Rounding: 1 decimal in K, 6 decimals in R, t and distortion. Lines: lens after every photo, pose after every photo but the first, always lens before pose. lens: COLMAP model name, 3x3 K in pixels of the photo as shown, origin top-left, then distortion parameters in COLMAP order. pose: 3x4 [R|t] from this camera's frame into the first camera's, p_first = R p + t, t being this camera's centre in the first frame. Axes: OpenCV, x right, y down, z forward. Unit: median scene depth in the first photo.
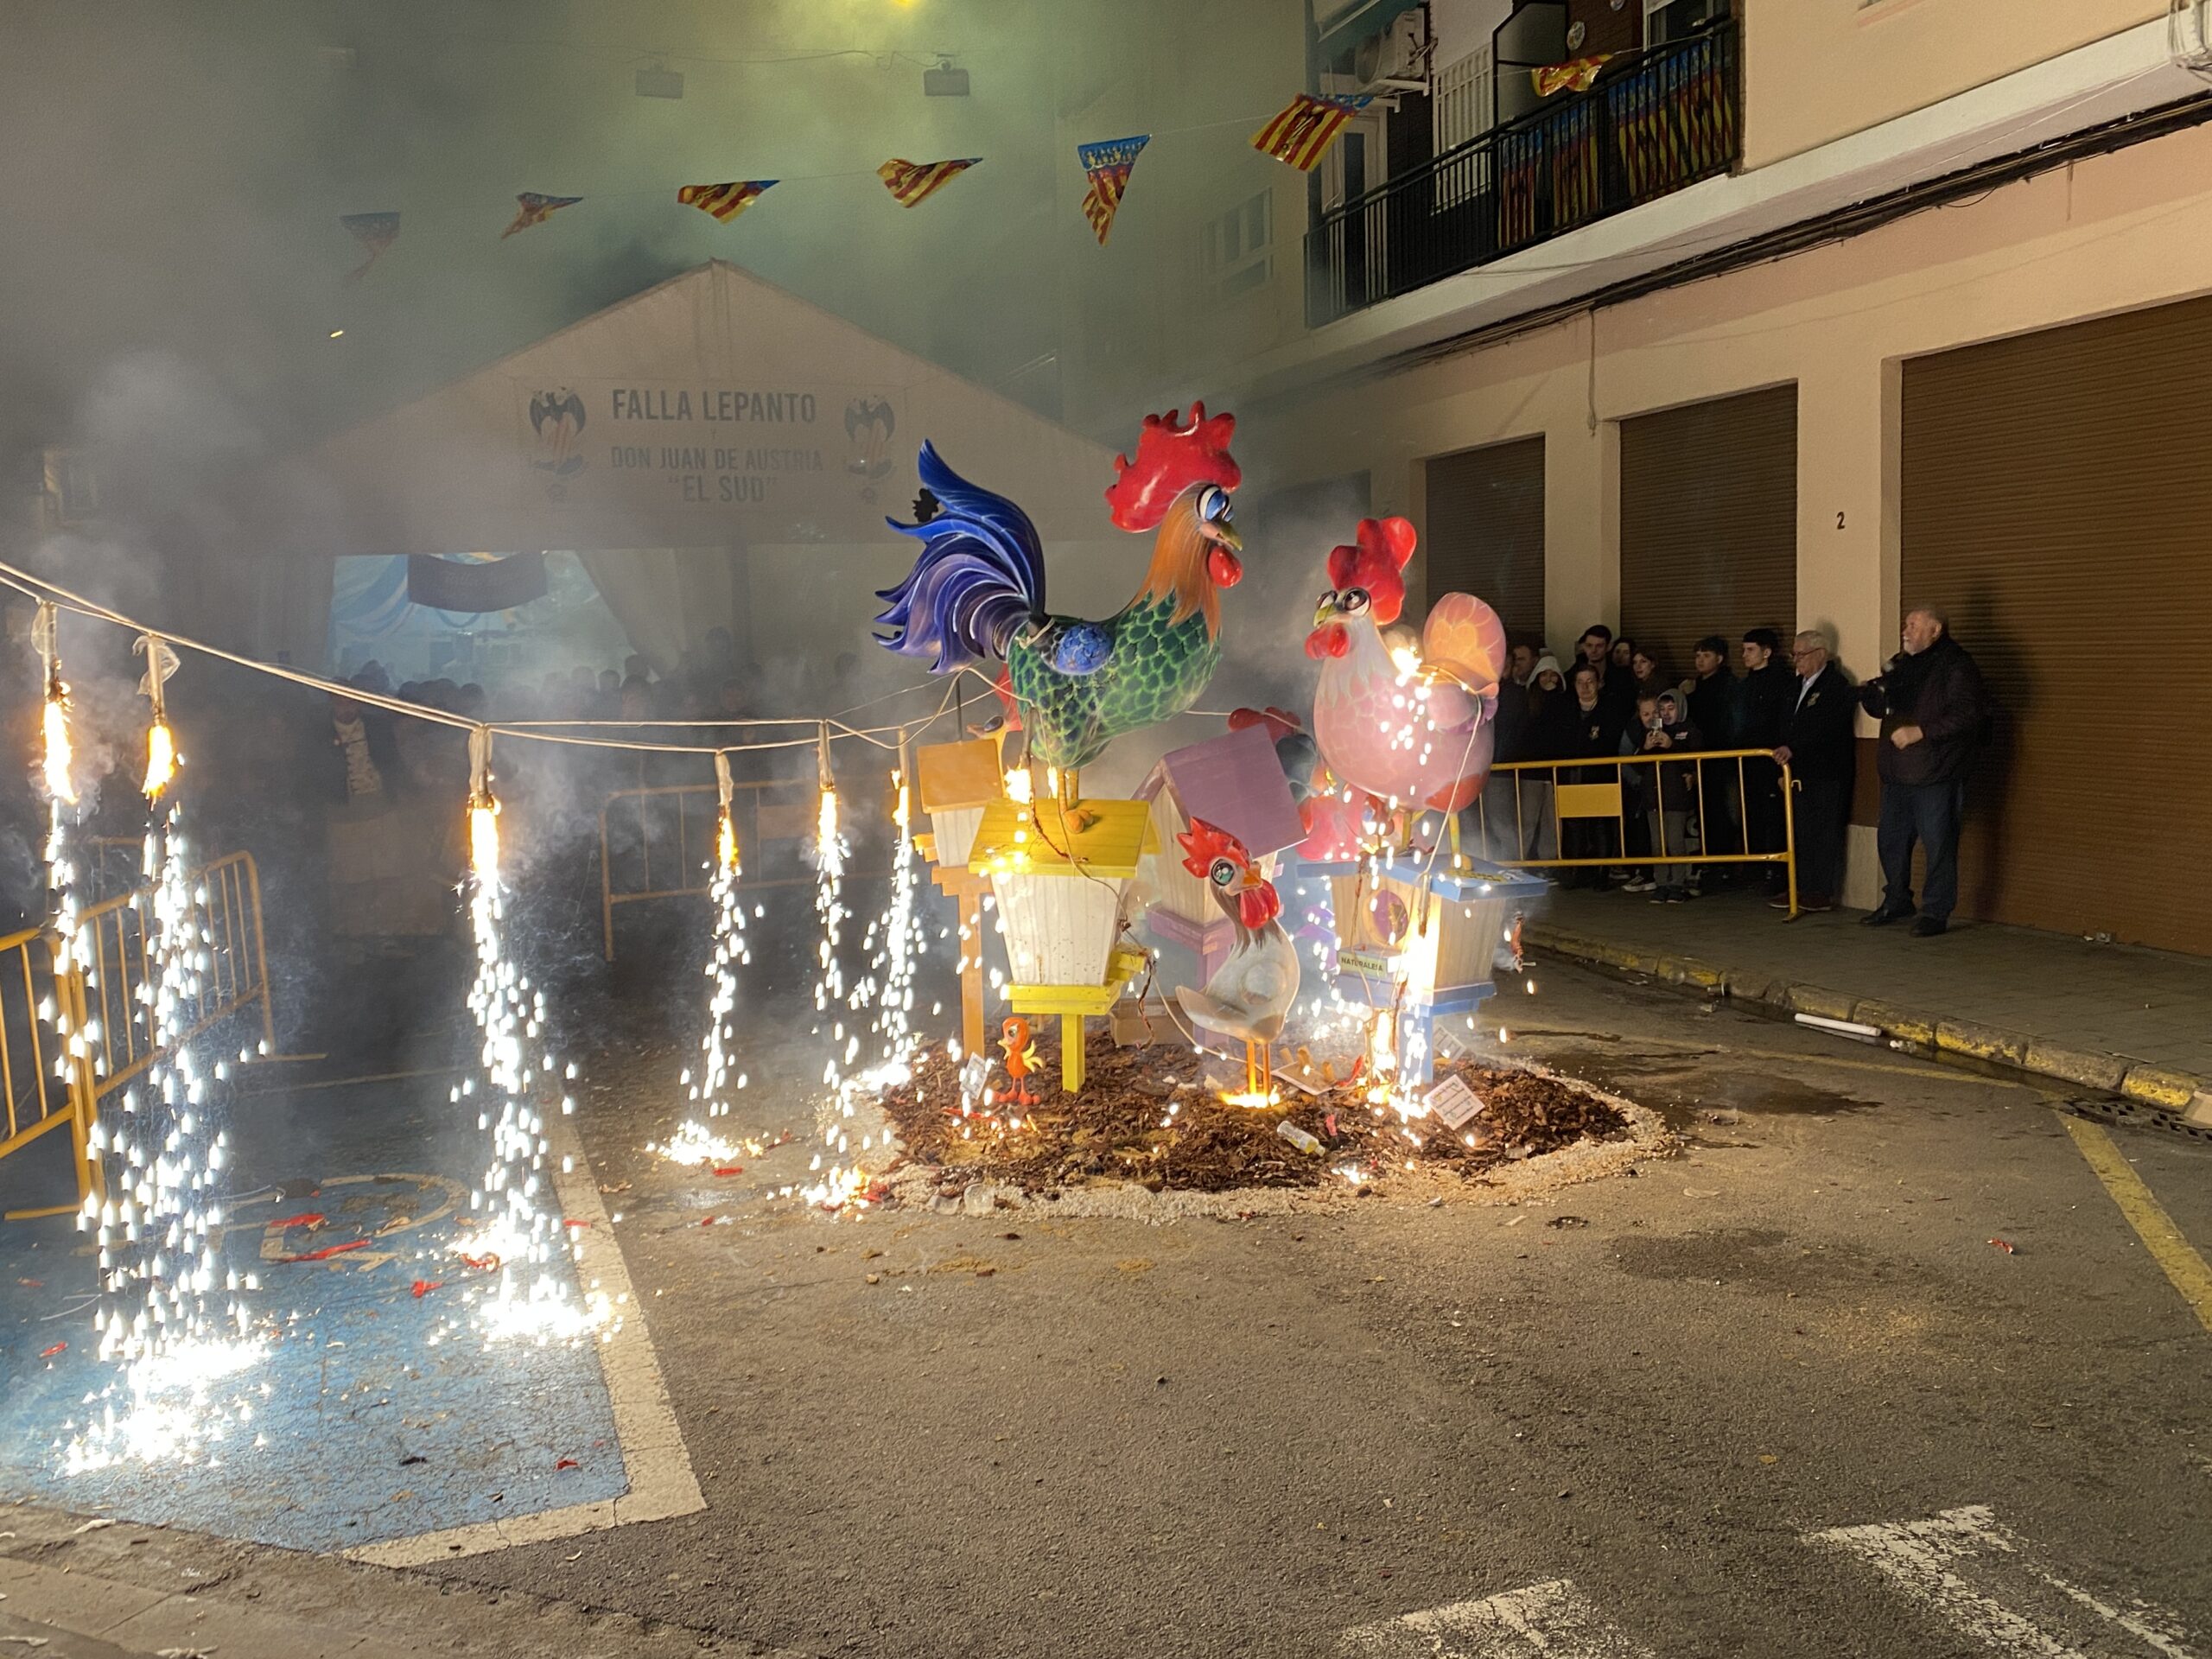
lens RADIAL K [[1973.4, 0, 1100.7], [0, 1973.4, 823.6], [0, 0, 1]] dist [0.148486, -0.414405]
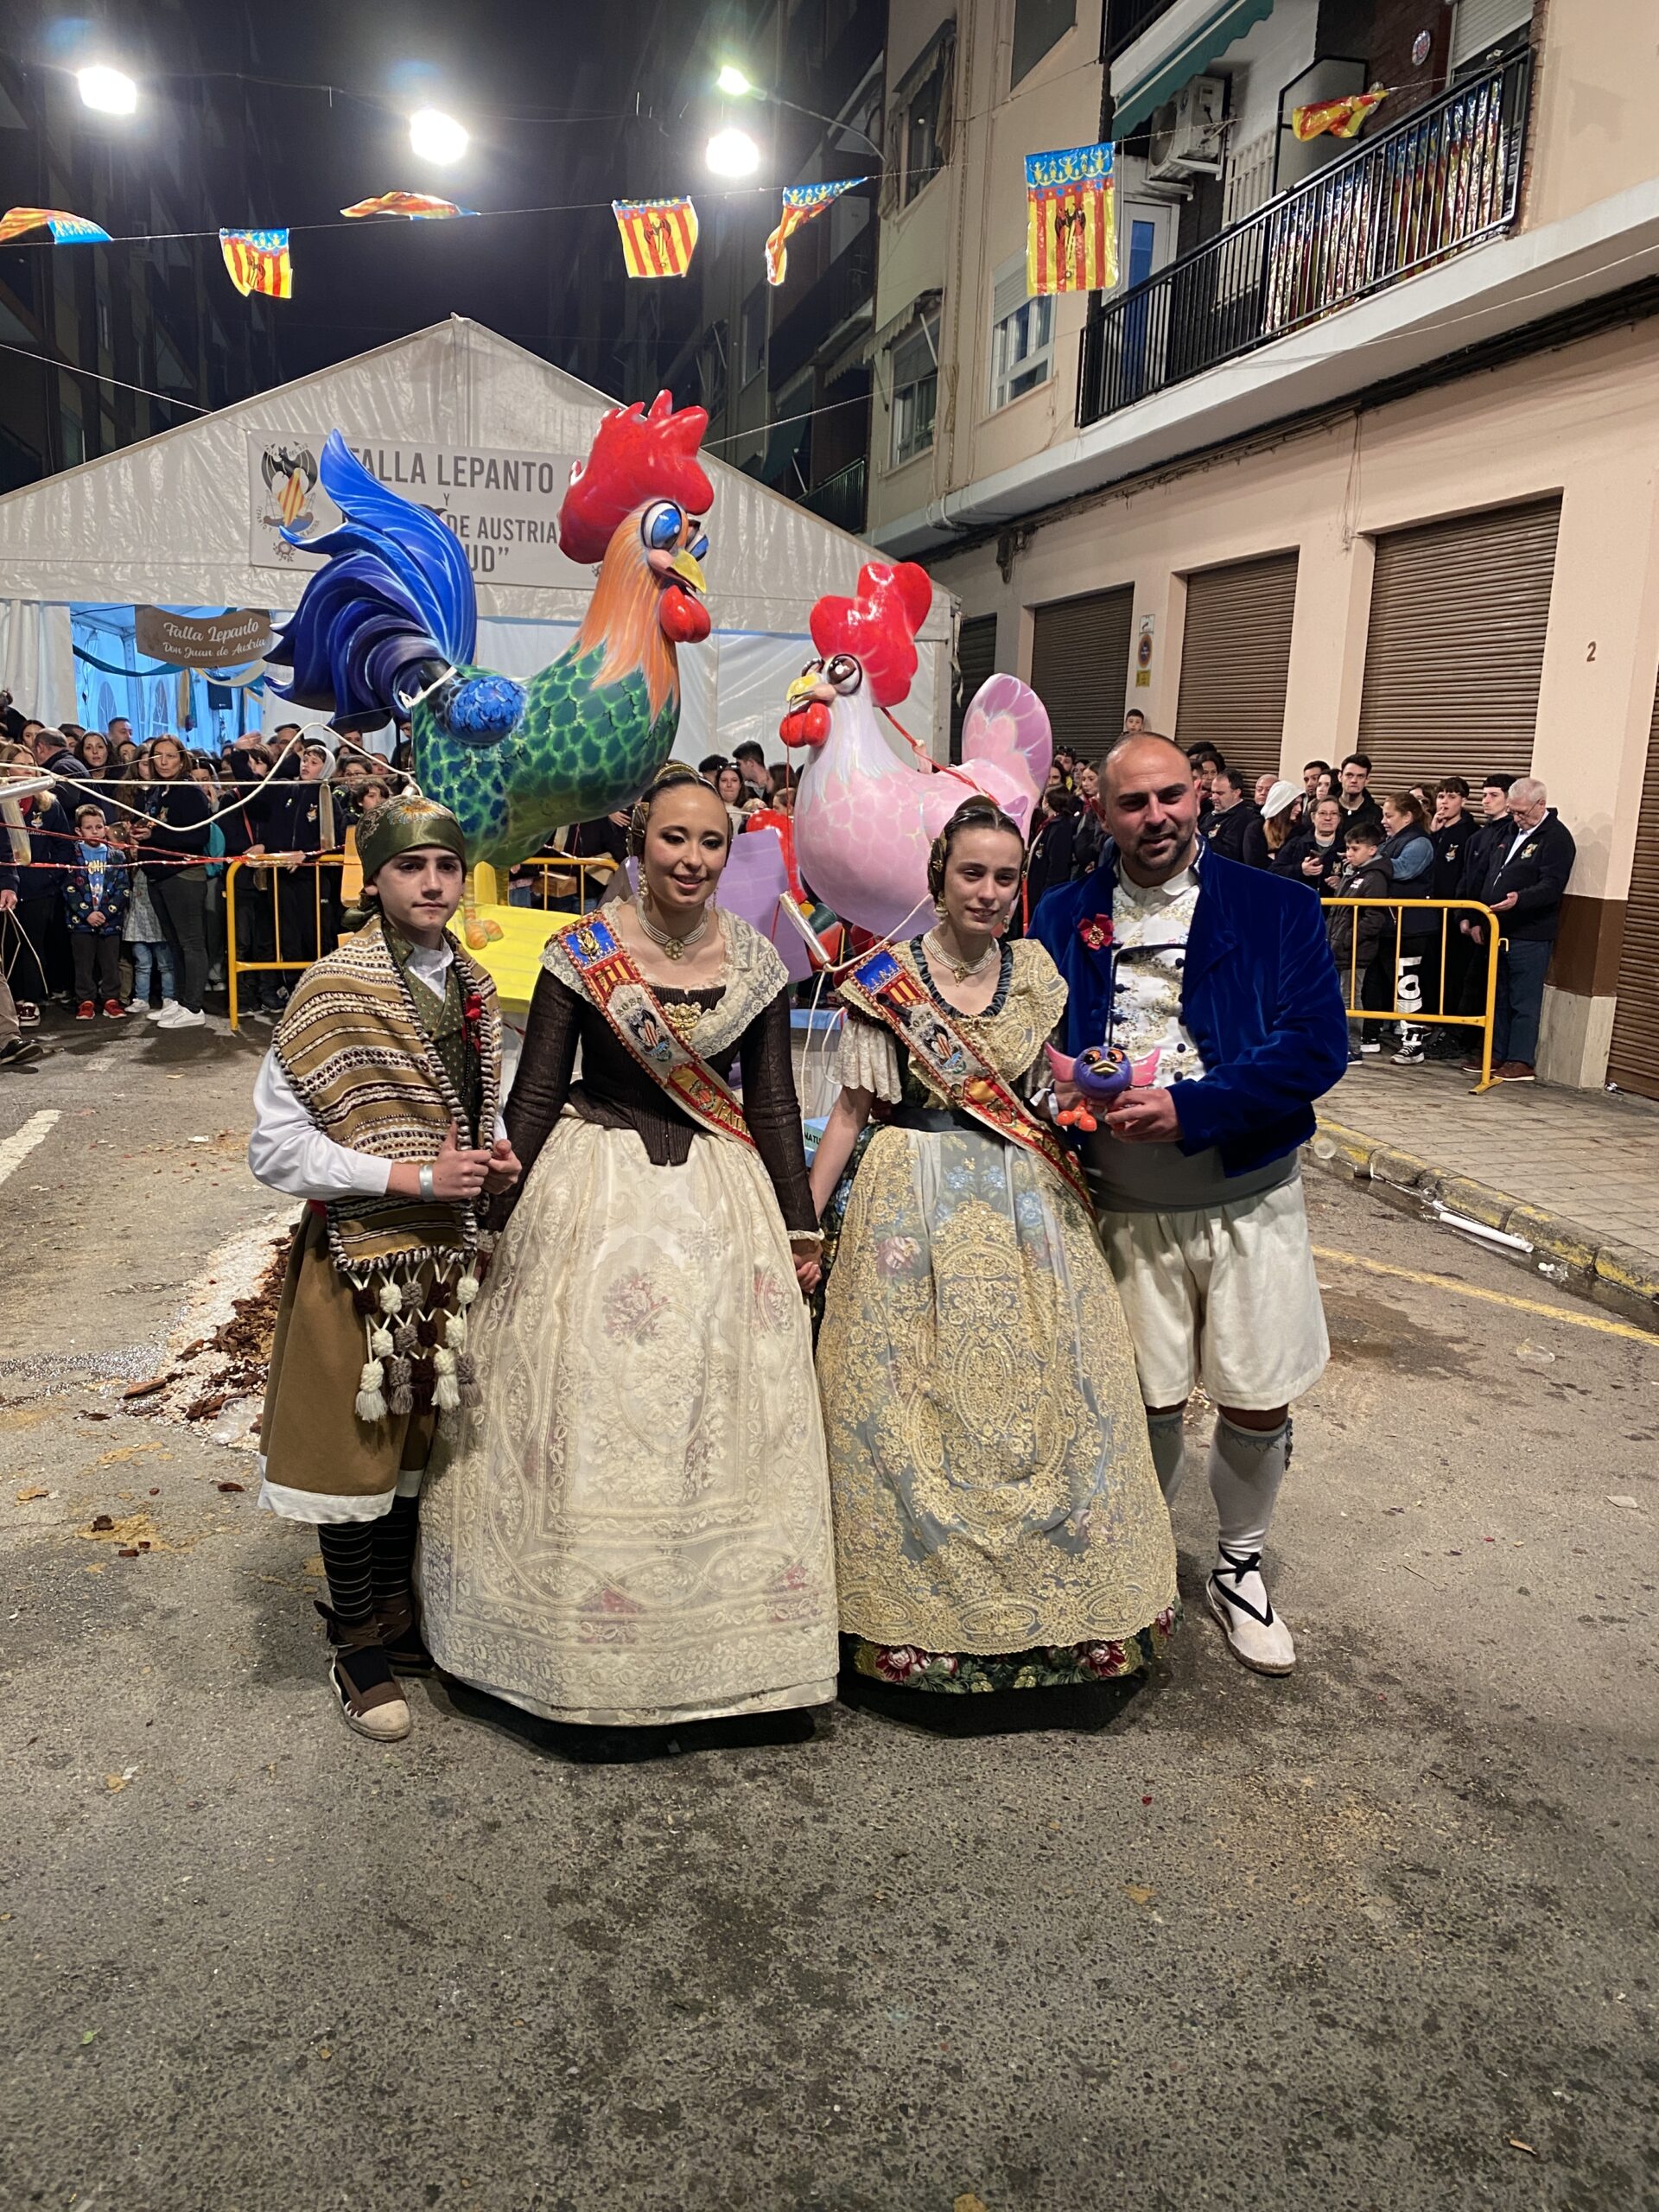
lens RADIAL K [[1693.5, 0, 823.6], [0, 1693.5, 1084.2], [0, 0, 1]] dist [0.004821, 0.001226]
pose [[0.992977, 0.084254, -0.083055, 0.179455], [-0.075330, 0.991585, 0.105286, -0.022683], [0.091227, -0.098291, 0.990968, 0.326038]]
